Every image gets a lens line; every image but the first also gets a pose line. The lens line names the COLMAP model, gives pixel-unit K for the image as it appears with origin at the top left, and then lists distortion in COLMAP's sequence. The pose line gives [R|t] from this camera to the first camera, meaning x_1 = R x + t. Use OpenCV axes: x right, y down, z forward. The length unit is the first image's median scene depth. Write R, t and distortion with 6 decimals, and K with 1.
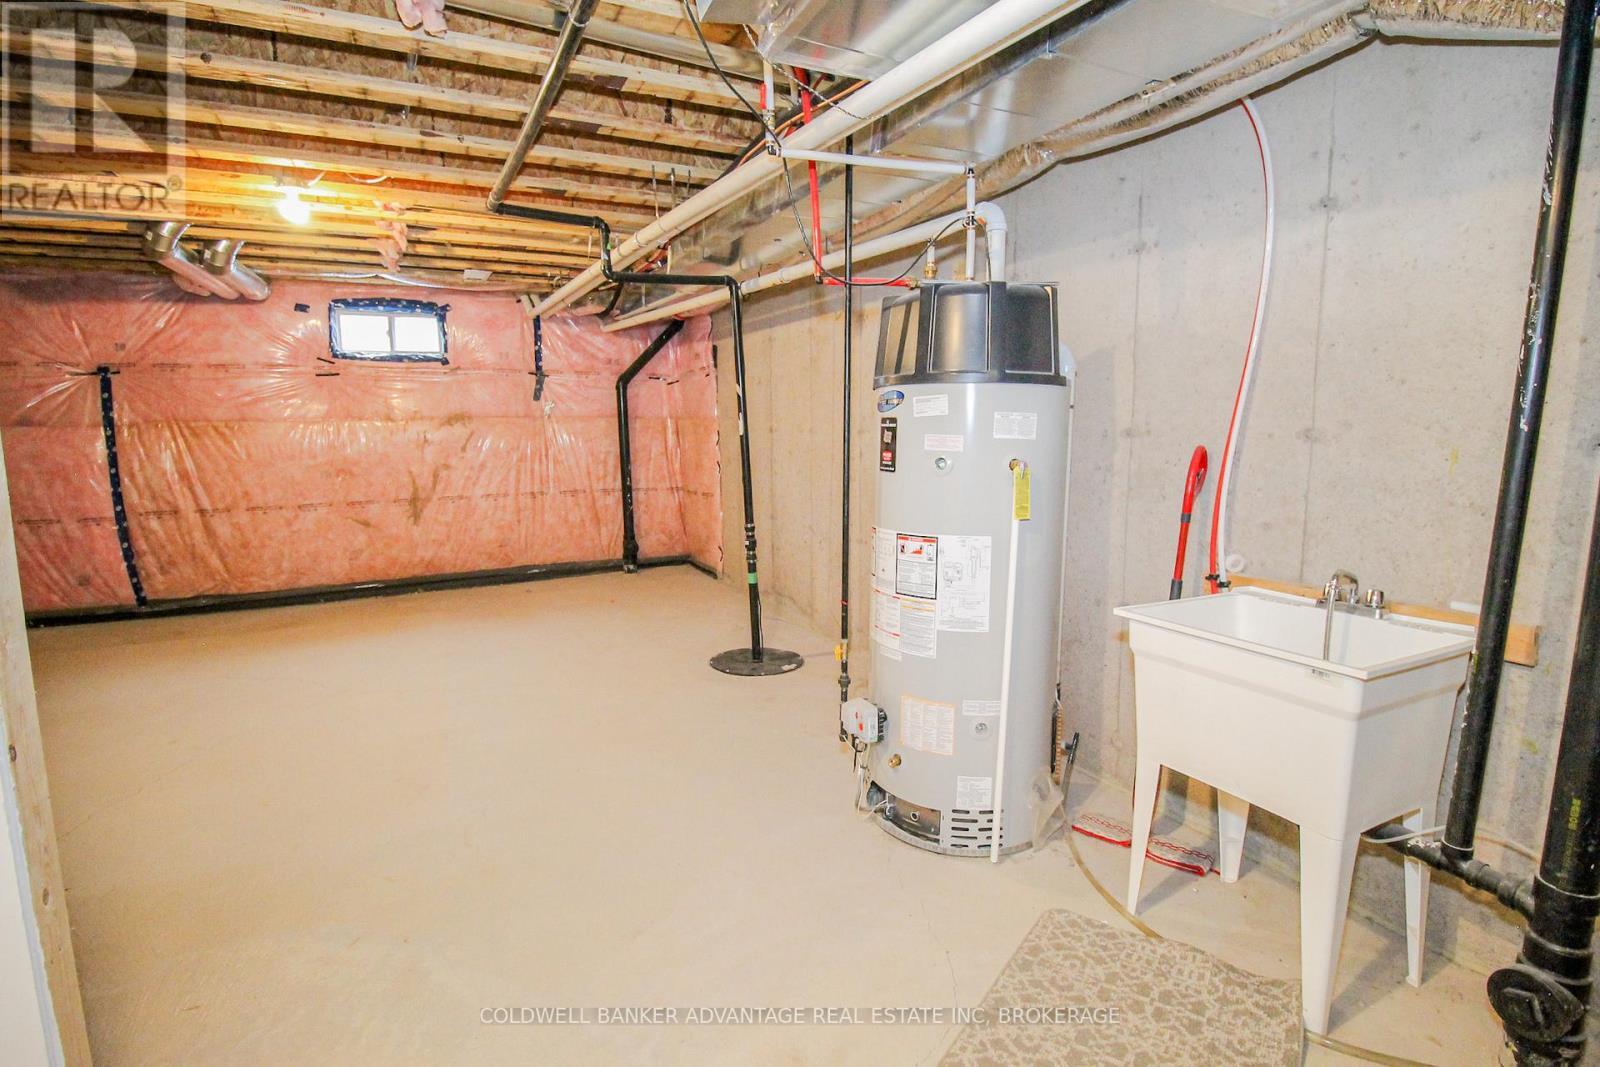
lens RADIAL K [[775.0, 0, 808.1], [0, 775.0, 522.5], [0, 0, 1]] dist [-0.000054, -0.014291]
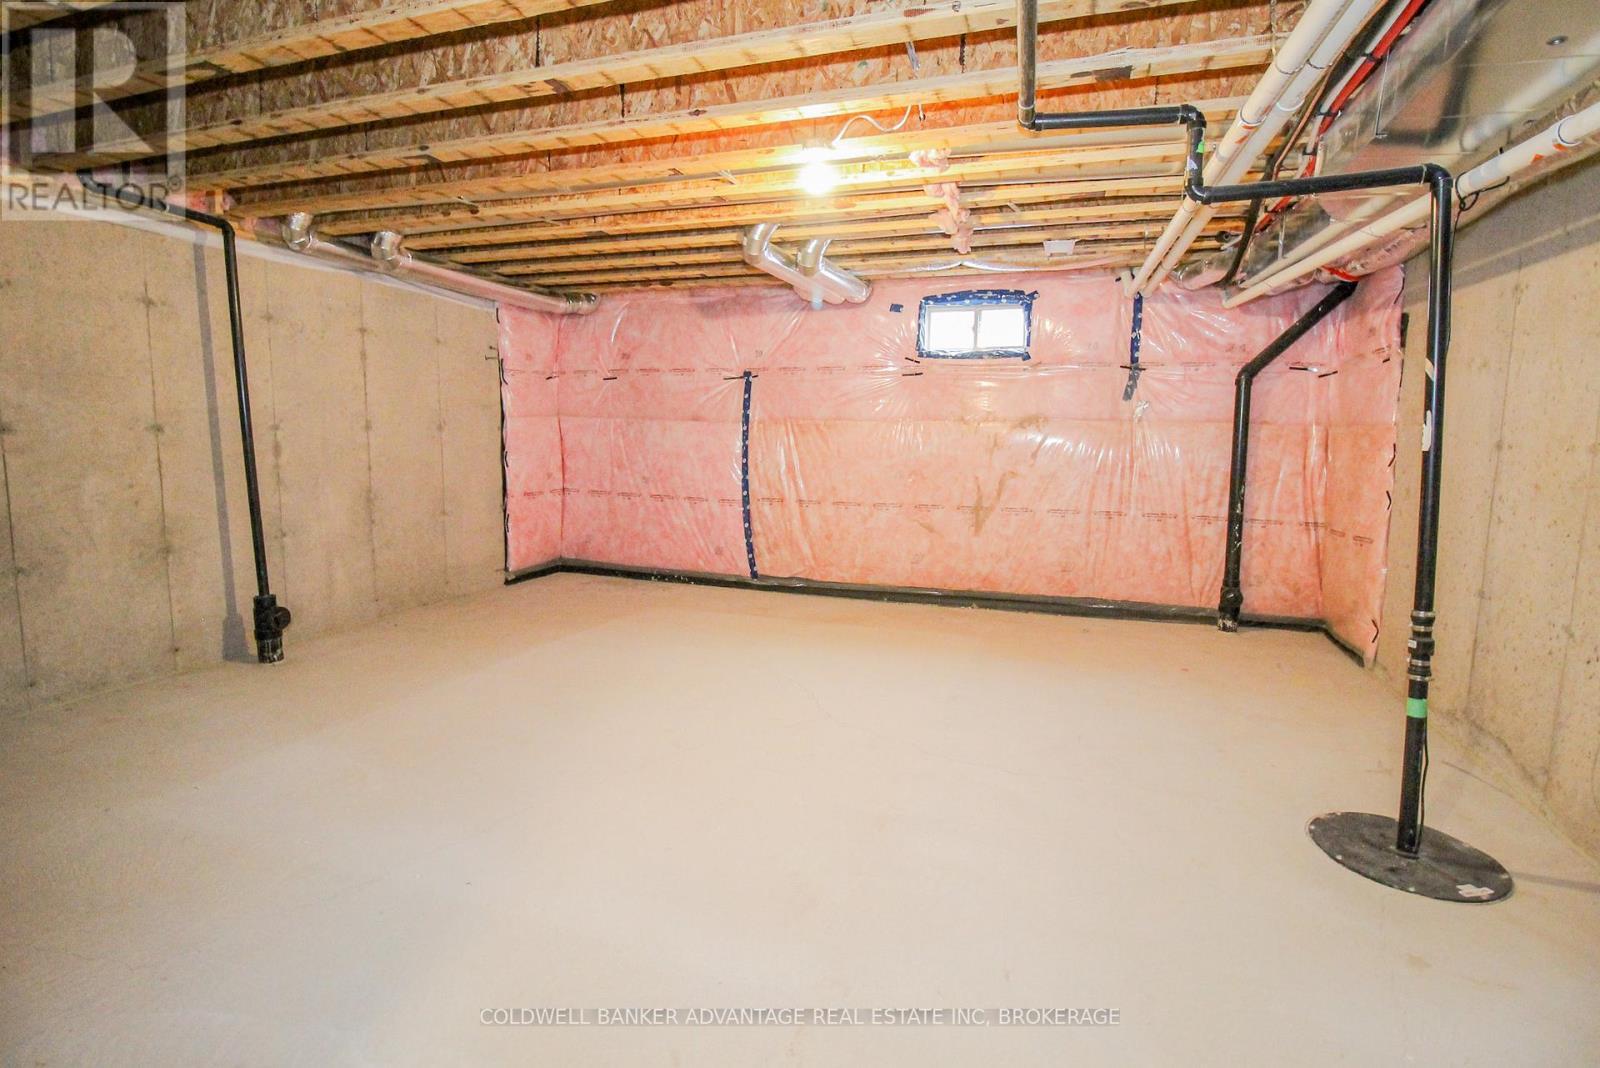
lens RADIAL K [[775.0, 0, 808.1], [0, 775.0, 523.0], [0, 0, 1]] dist [-0.000054, -0.014291]
pose [[0.708225, 0.102558, -0.698498, -0.006220], [-0.109870, 0.993349, 0.034450, -0.022356], [0.697385, 0.052346, 0.714783, 0.210953]]
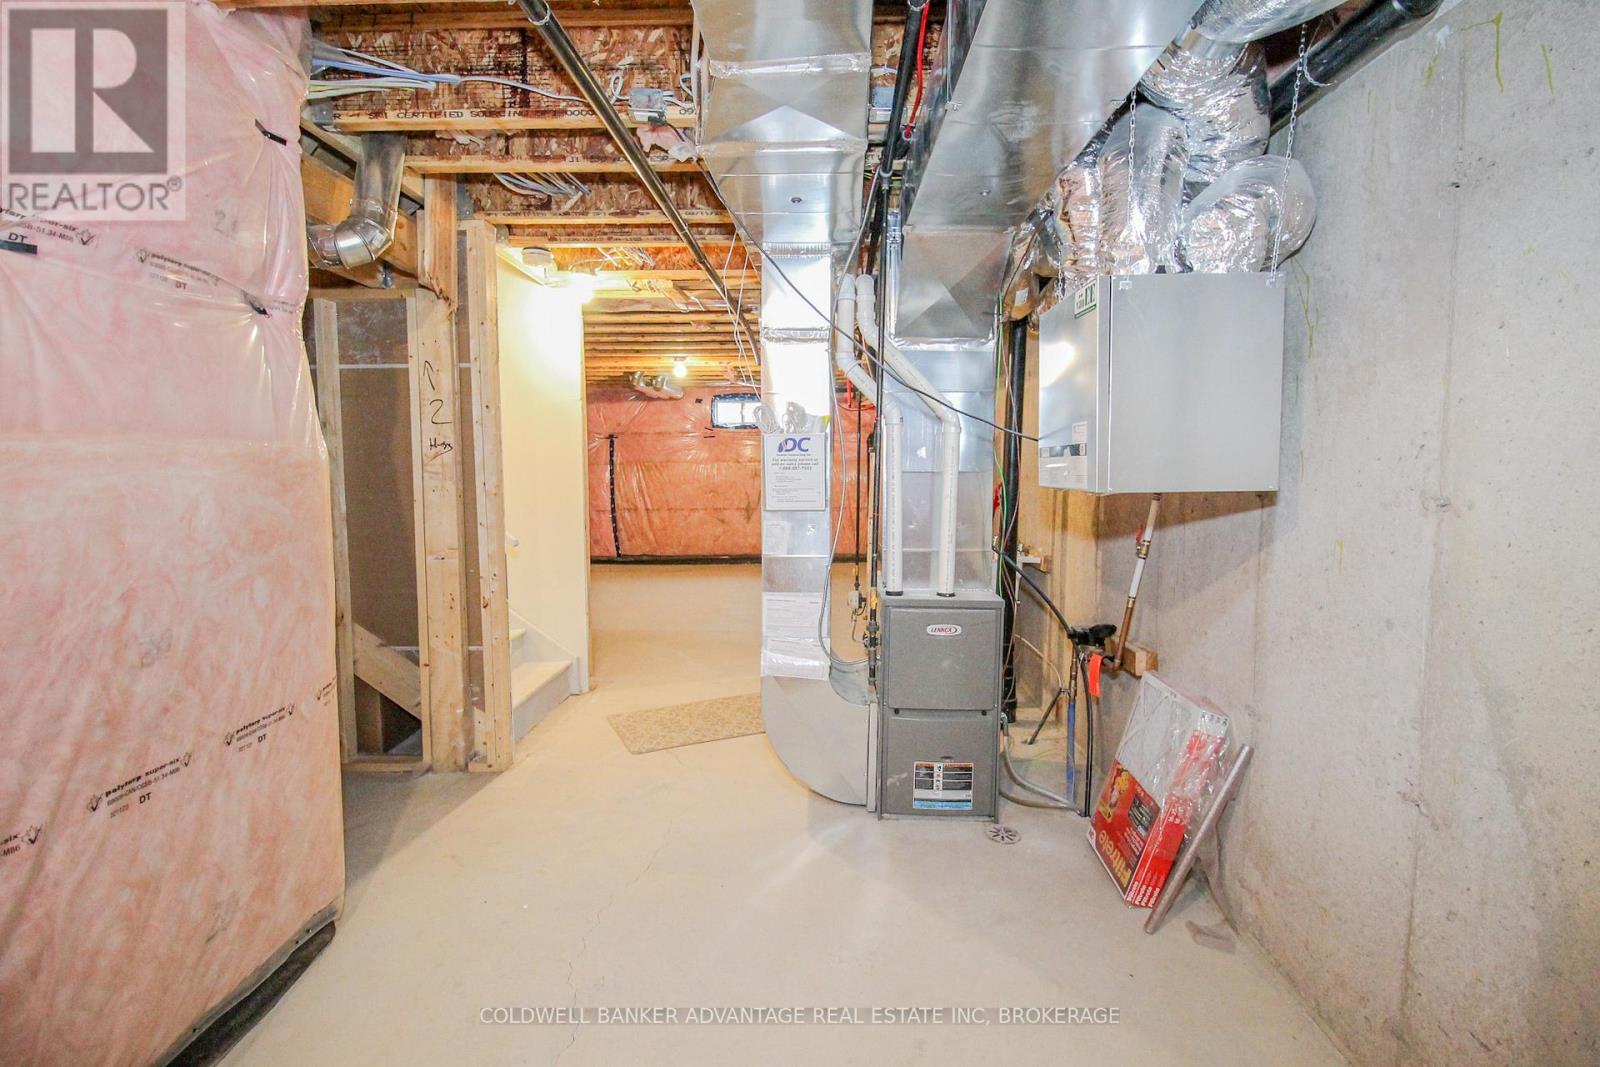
lens RADIAL K [[775.0, 0, 808.1], [0, 775.0, 522.5], [0, 0, 1]] dist [-0.000054, -0.014291]
pose [[0.880039, 0.040053, -0.473209, 0.438585], [-0.065348, 0.997172, -0.037128, 0.058647], [0.470383, 0.063598, 0.880167, -0.461525]]
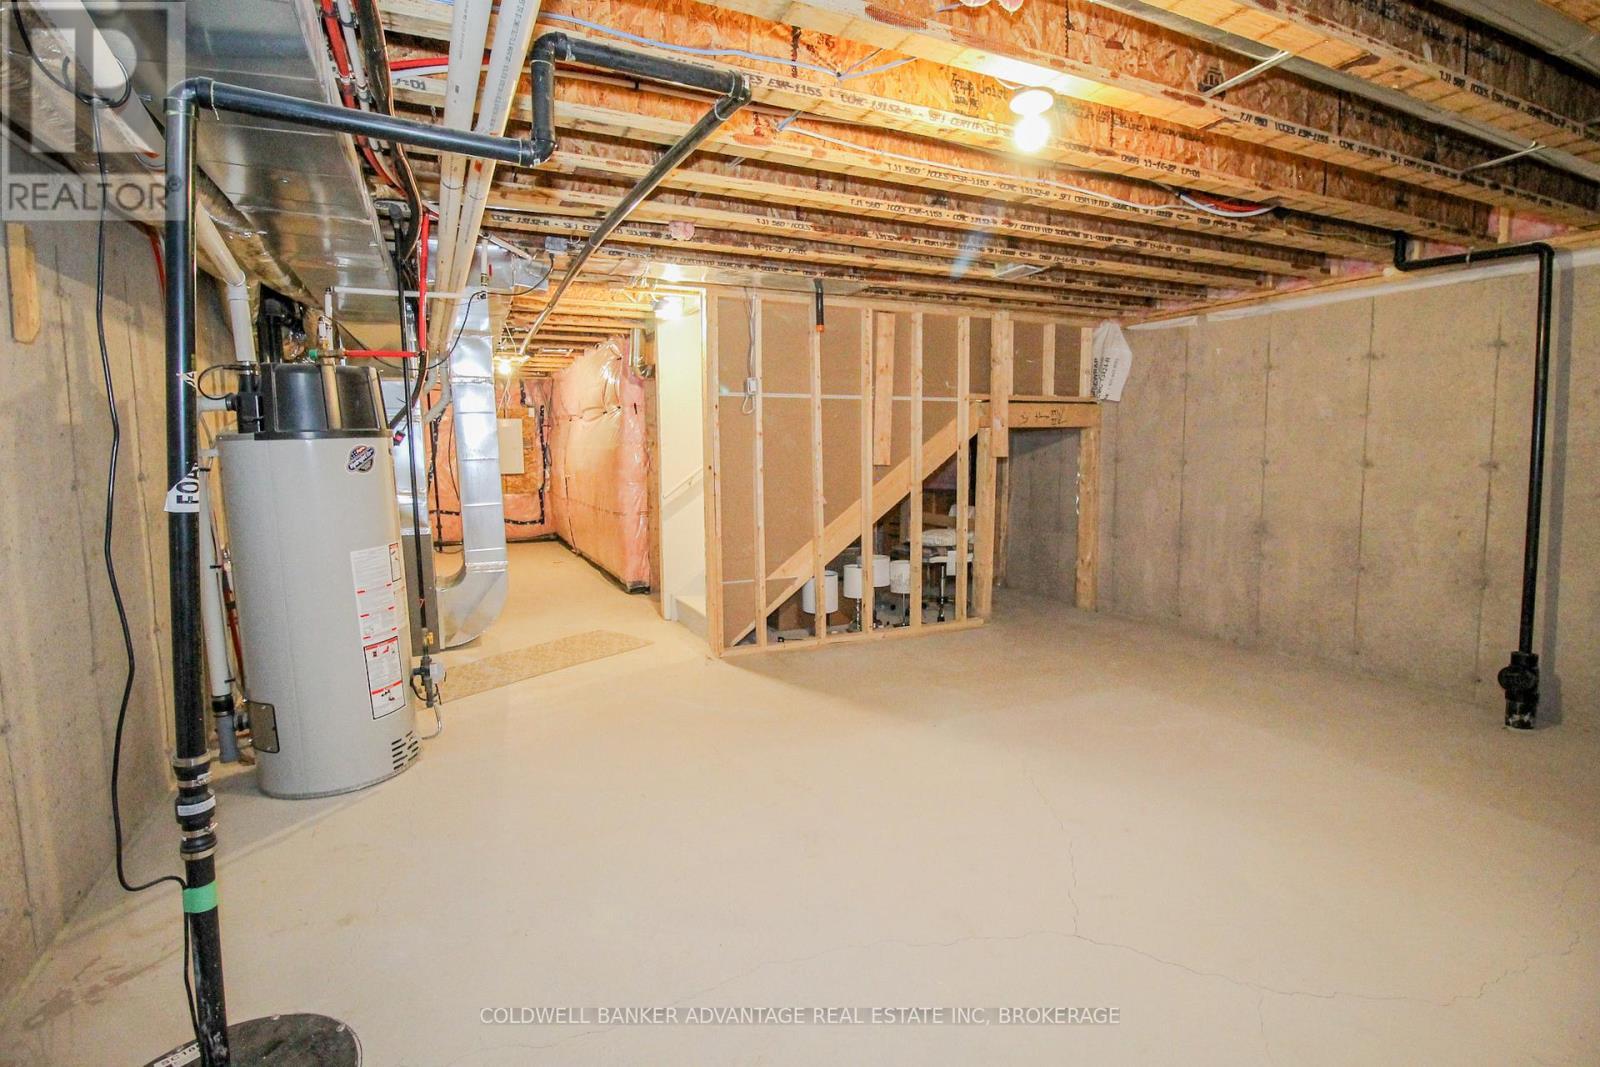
lens RADIAL K [[775.0, 0, 808.1], [0, 775.0, 522.5], [0, 0, 1]] dist [-0.000054, -0.014291]
pose [[-0.999877, 0.009607, 0.012437, -0.266362], [0.012287, 0.971313, 0.237486, -0.136209], [-0.009799, 0.237610, -0.971311, 0.949823]]
